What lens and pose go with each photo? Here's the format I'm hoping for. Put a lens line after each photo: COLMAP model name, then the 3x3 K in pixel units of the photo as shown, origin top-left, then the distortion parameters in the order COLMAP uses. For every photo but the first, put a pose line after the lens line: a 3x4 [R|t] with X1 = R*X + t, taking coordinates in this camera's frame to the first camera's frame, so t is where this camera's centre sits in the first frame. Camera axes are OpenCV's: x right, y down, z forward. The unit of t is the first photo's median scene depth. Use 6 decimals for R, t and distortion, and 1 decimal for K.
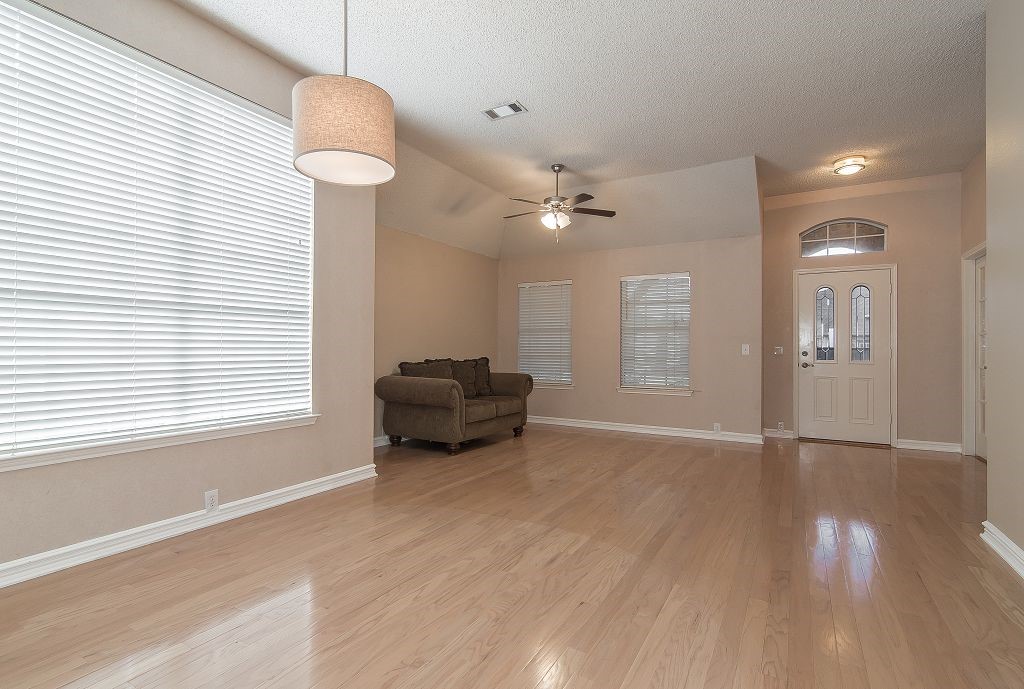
lens RADIAL K [[490.9, 0, 513.1], [0, 490.9, 347.6], [0, 0, 1]] dist [-0.004457, 0.001309]
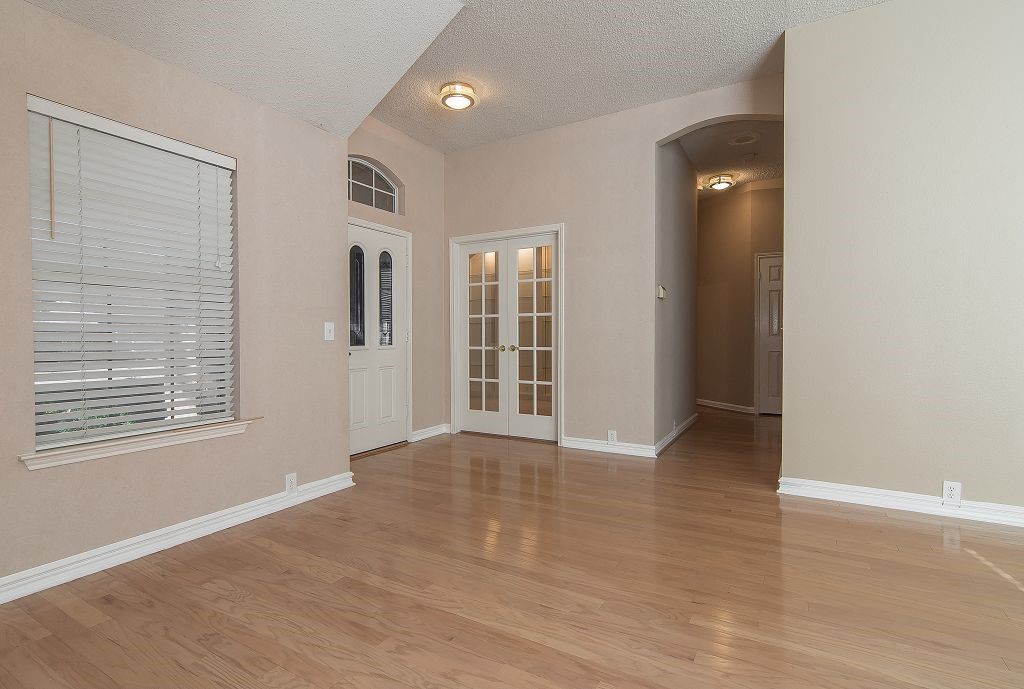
lens RADIAL K [[490.9, 0, 502.0], [0, 490.9, 344.4], [0, 0, 1]] dist [-0.004457, 0.001309]
pose [[0.011903, -0.026484, 0.999578, -0.098166], [0.000728, 0.999649, 0.026477, 0.004445], [-0.999929, 0.000412, 0.011918, 0.824961]]
